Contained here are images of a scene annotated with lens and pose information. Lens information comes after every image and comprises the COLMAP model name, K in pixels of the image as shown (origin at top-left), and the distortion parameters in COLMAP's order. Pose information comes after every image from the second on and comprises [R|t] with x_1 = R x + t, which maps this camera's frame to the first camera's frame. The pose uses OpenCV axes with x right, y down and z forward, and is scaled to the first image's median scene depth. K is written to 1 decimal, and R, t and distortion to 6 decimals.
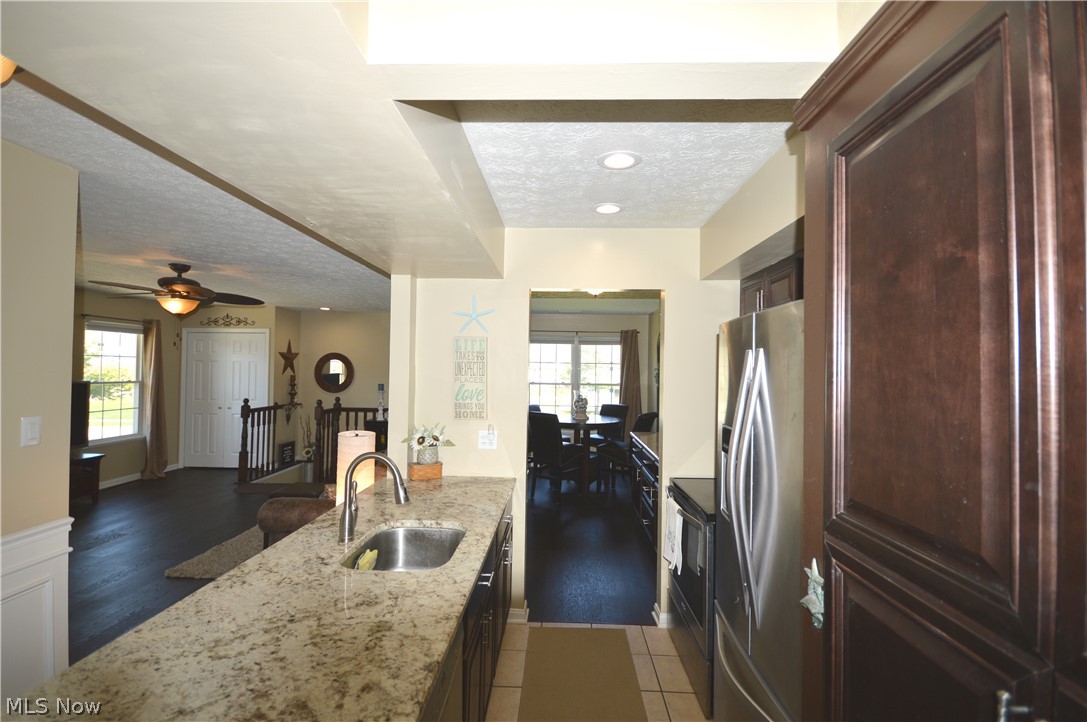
lens RADIAL K [[483.6, 0, 541.9], [0, 483.6, 363.4], [0, 0, 1]] dist [0.016663, -0.014894]
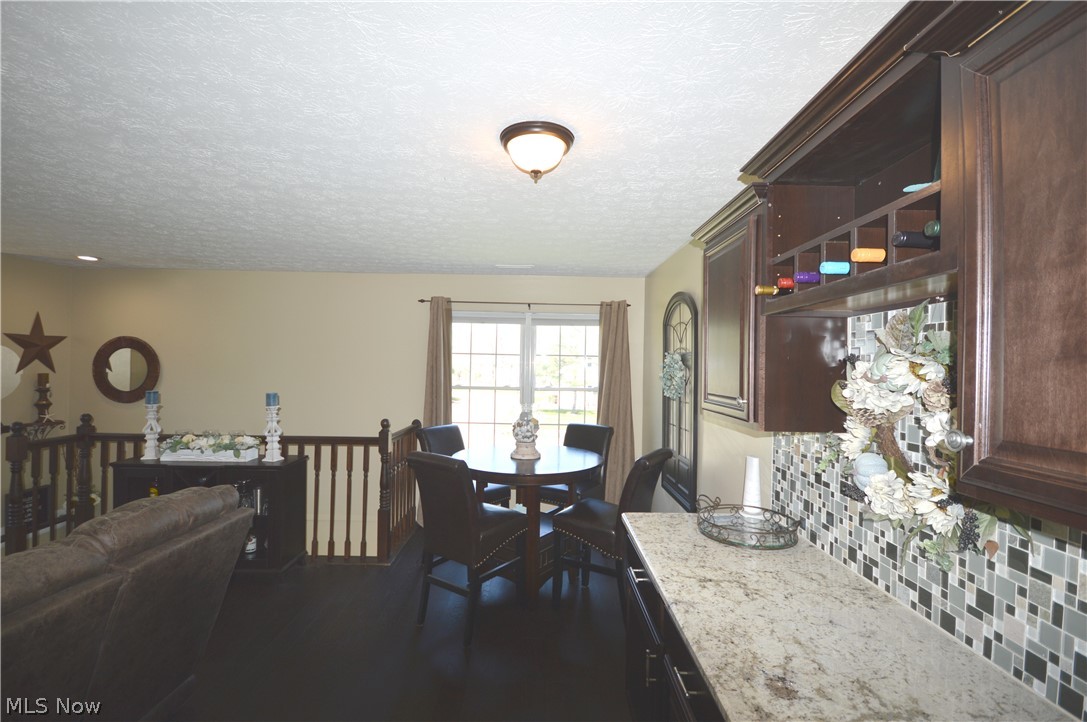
lens RADIAL K [[483.6, 0, 541.9], [0, 483.6, 363.4], [0, 0, 1]] dist [0.016663, -0.014894]
pose [[0.999019, 0.003188, 0.044158, 0.062413], [-0.003613, 0.999948, 0.009548, 0.004310], [-0.044125, -0.009698, 0.998979, 0.389450]]
